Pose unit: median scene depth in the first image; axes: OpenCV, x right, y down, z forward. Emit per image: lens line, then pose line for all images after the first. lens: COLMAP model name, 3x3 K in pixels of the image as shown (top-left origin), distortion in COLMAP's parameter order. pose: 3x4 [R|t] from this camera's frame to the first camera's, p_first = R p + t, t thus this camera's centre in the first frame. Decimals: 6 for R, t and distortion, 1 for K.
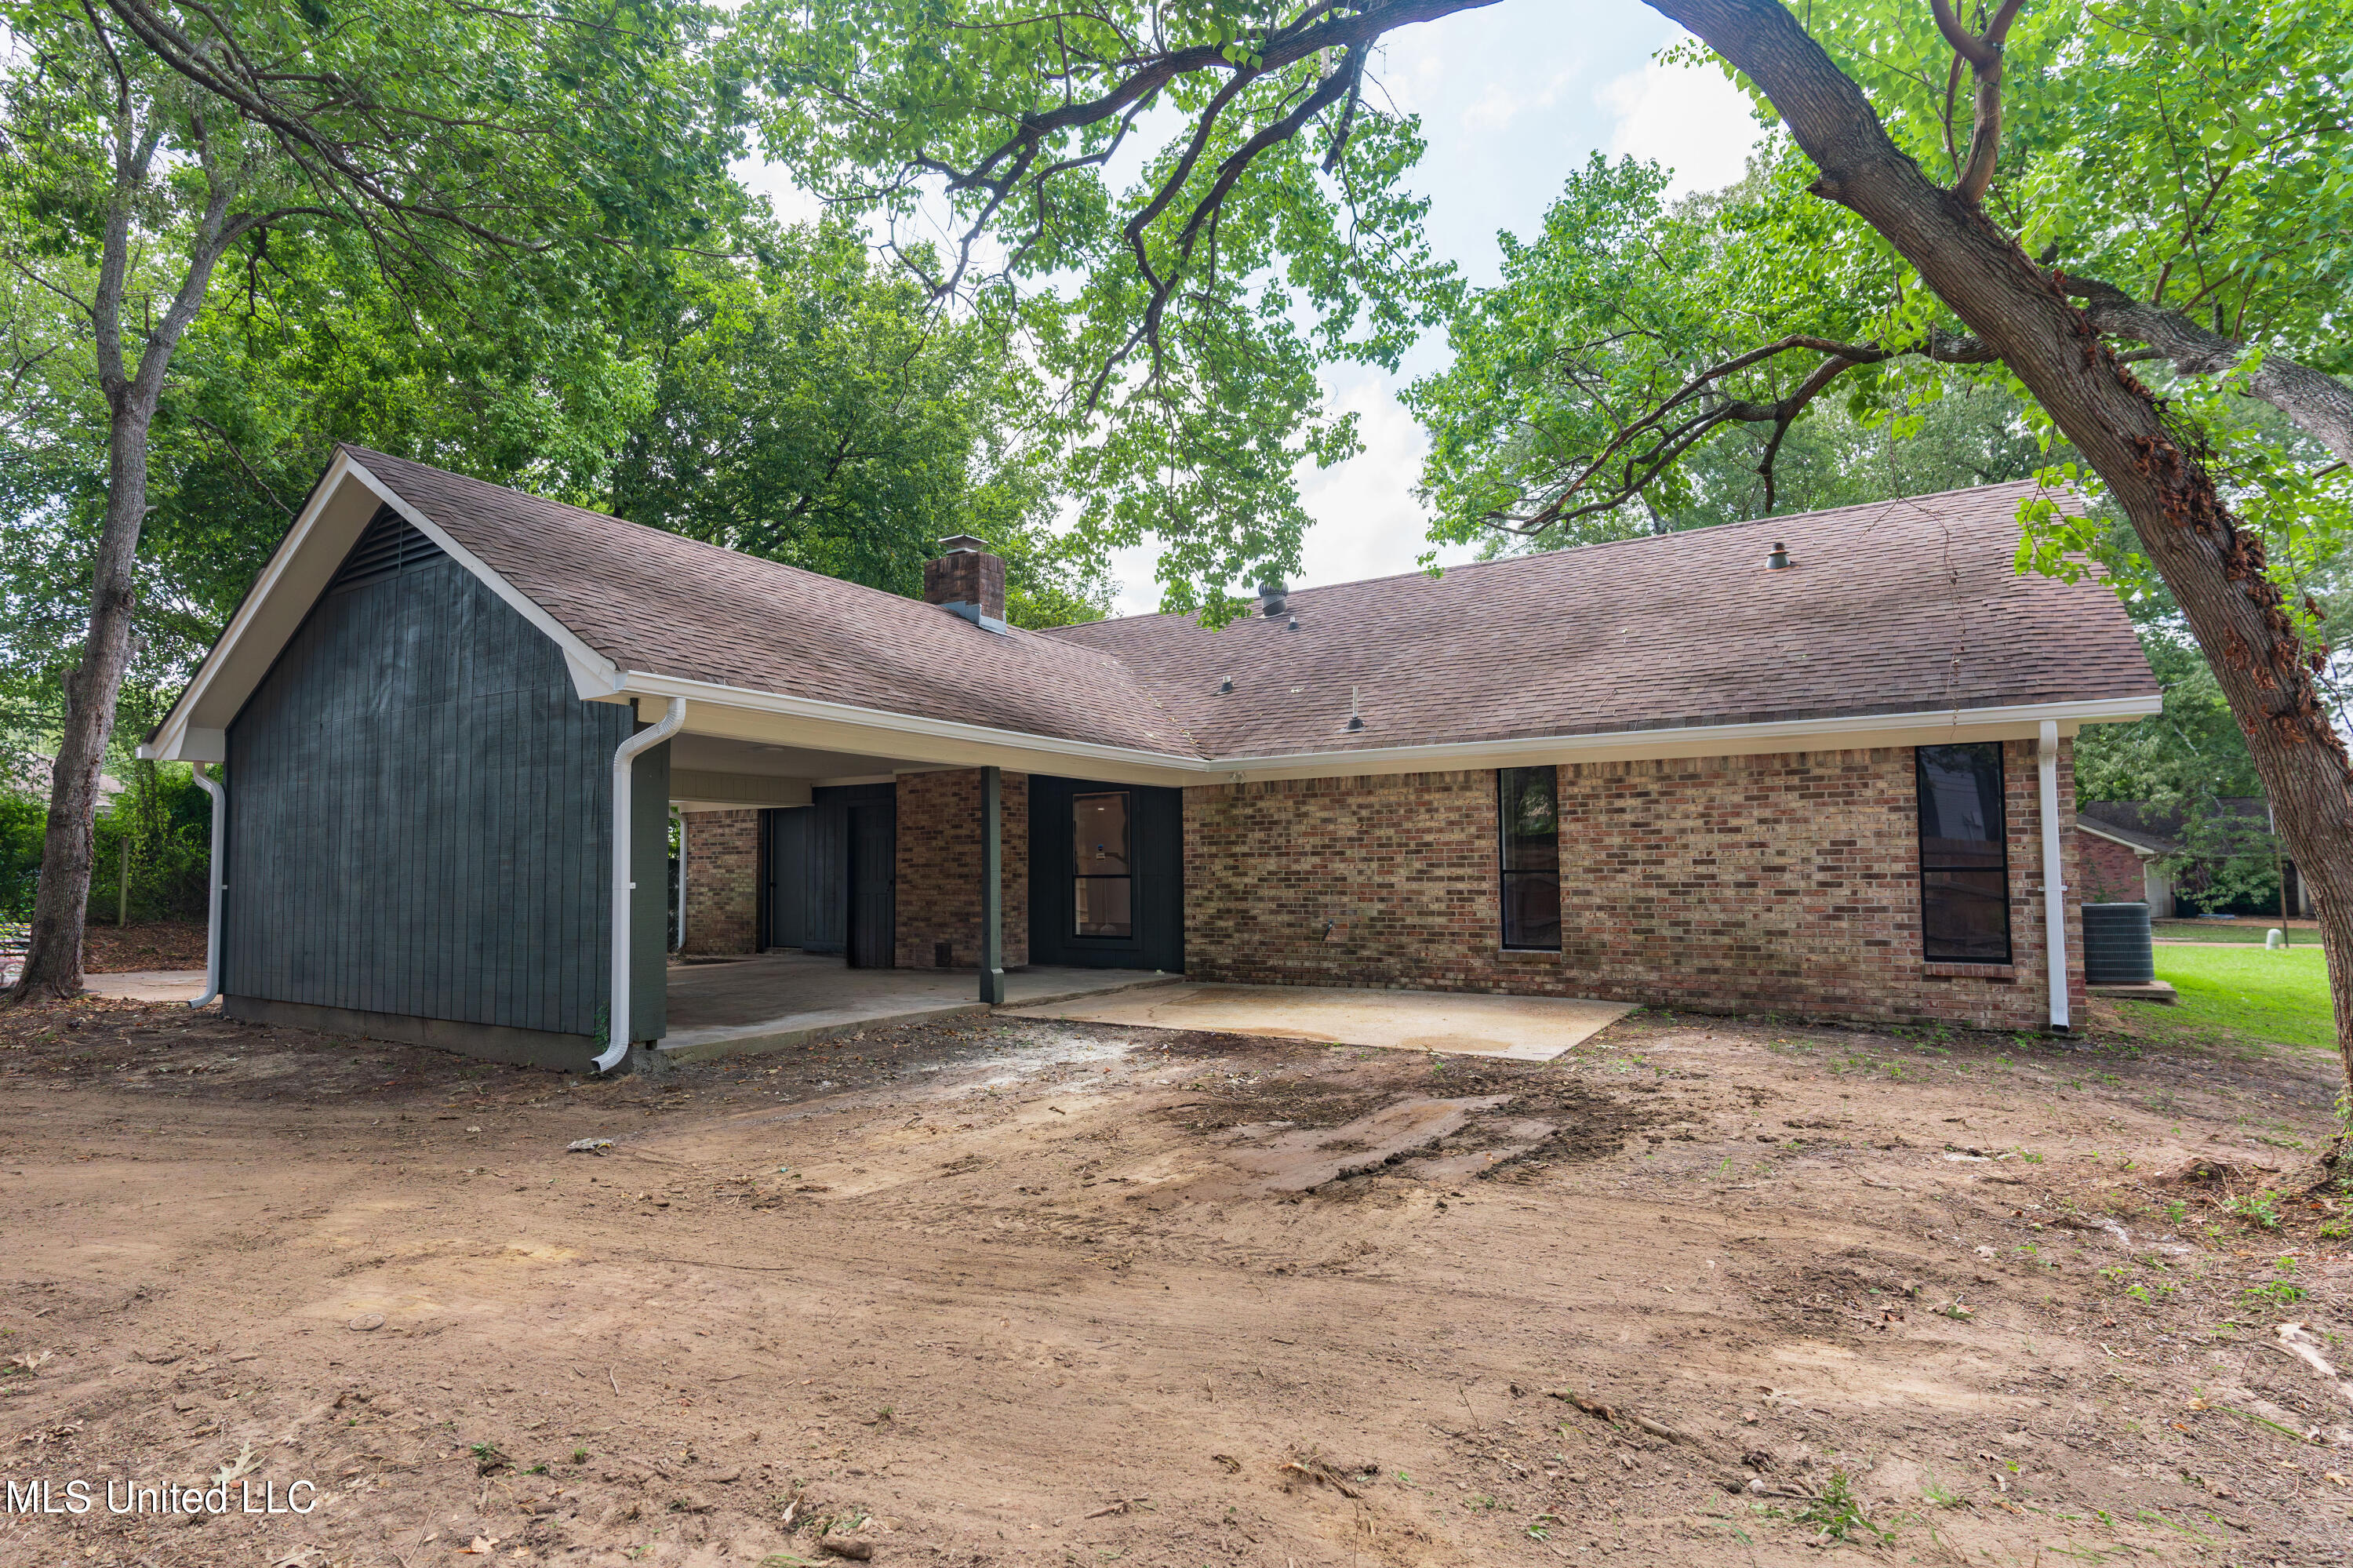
lens RADIAL K [[1198.9, 0, 1158.4], [0, 1198.9, 782.6], [0, 0, 1]] dist [0.000697, 0.000316]
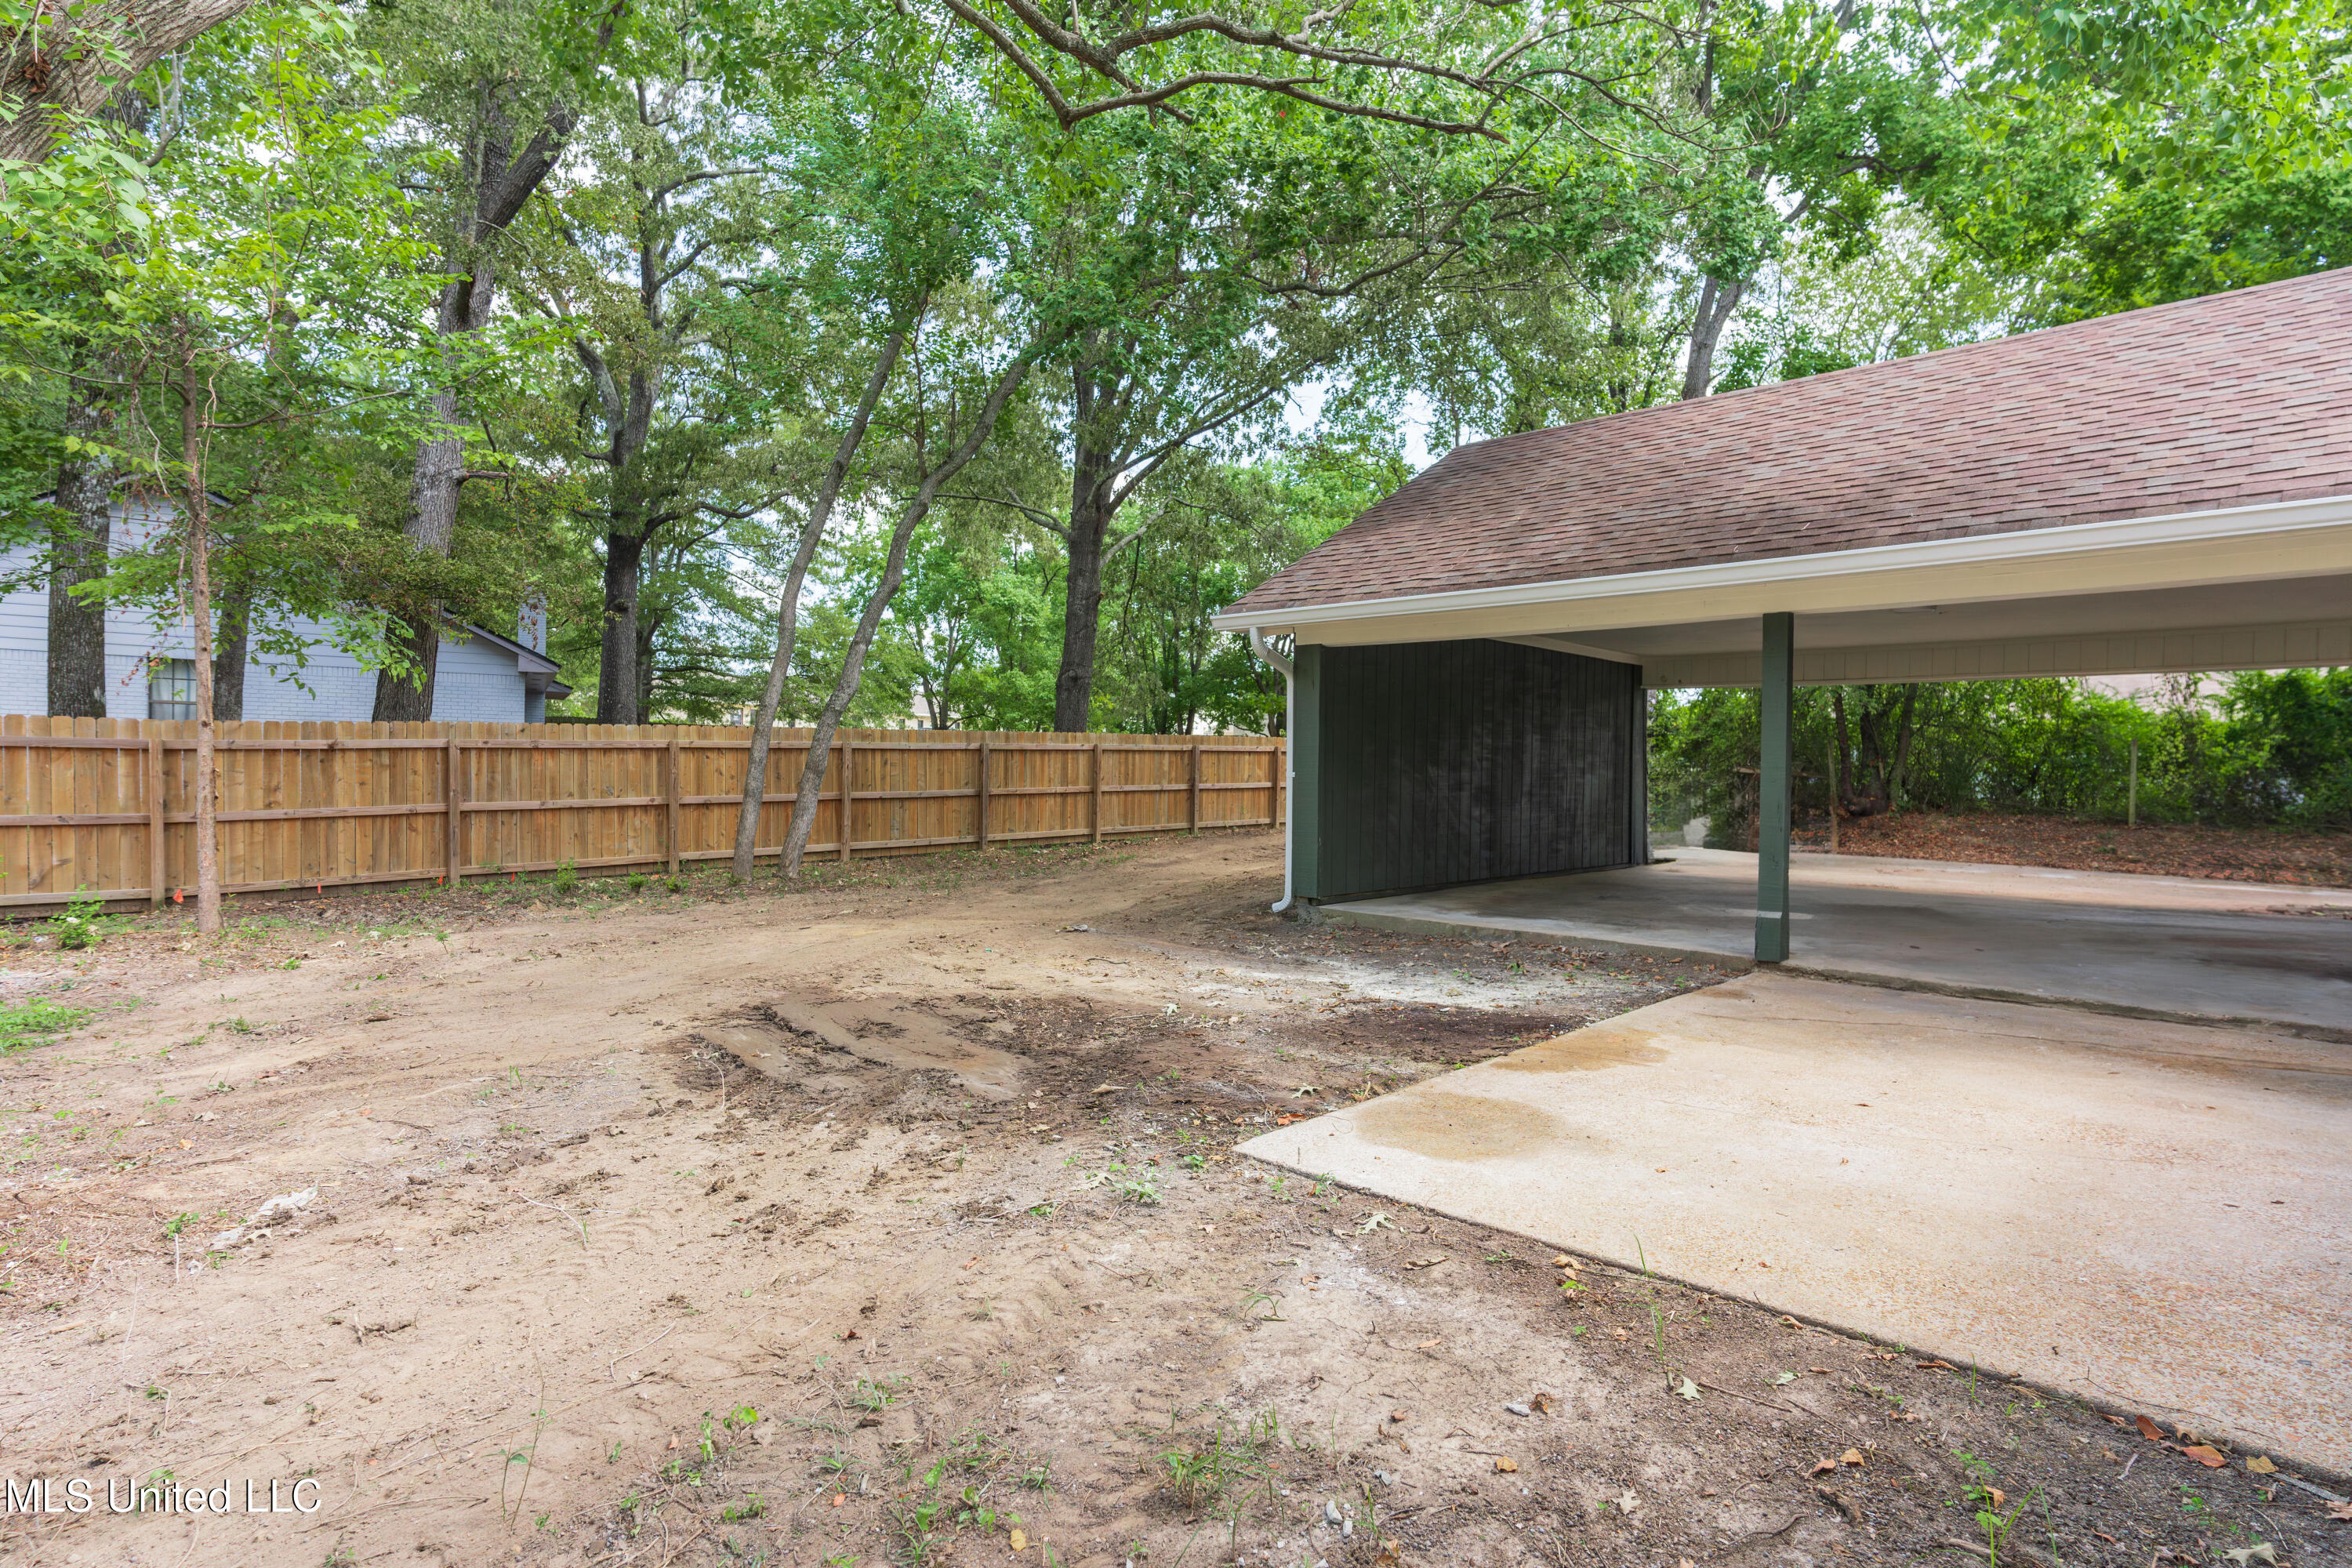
lens RADIAL K [[1198.3, 0, 1157.9], [0, 1198.3, 782.6], [0, 0, 1]] dist [0.000697, 0.000316]
pose [[-0.216450, 0.014604, -0.976184, 0.521814], [0.059807, 0.998209, 0.001672, 0.053006], [0.974460, -0.058021, -0.216936, 0.705438]]
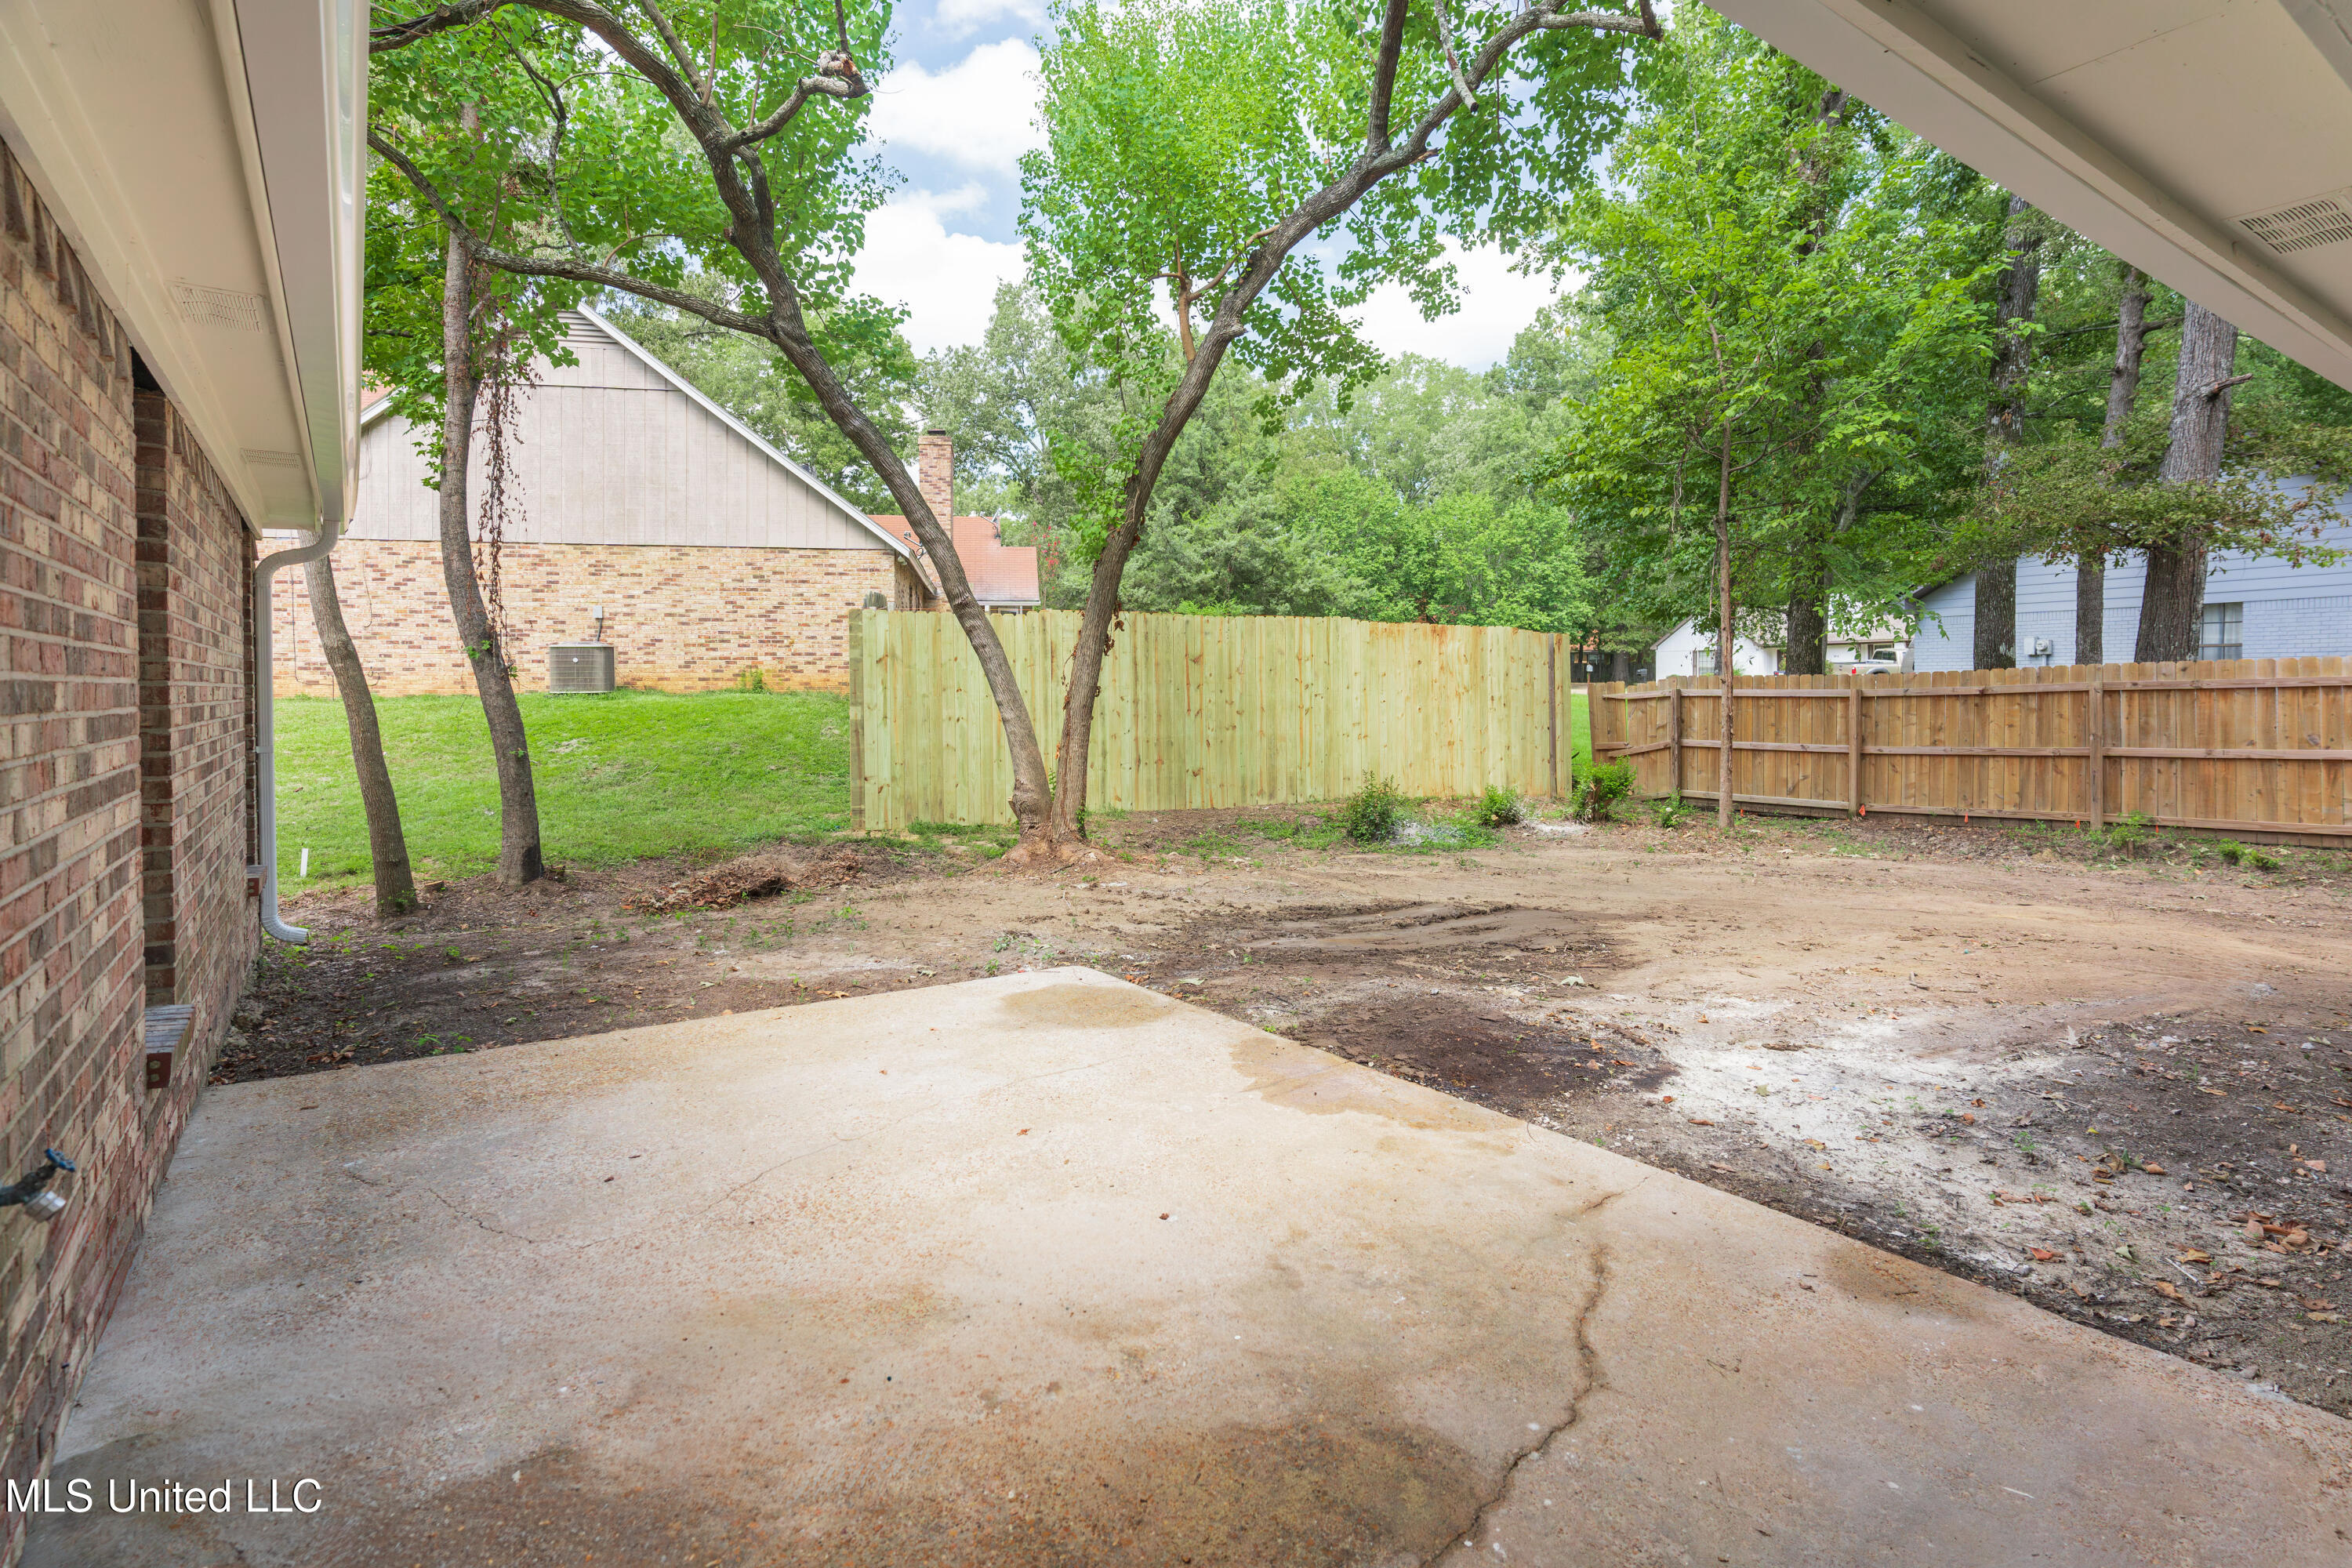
lens RADIAL K [[1153.6, 0, 1182.4], [0, 1153.6, 703.3], [0, 0, 1]] dist [-0.002763, 0.000150]
pose [[-0.926312, 0.007920, 0.376674, -0.009995], [-0.016128, 0.998029, -0.060646, 0.070643], [-0.376412, -0.062252, -0.924359, 1.082311]]
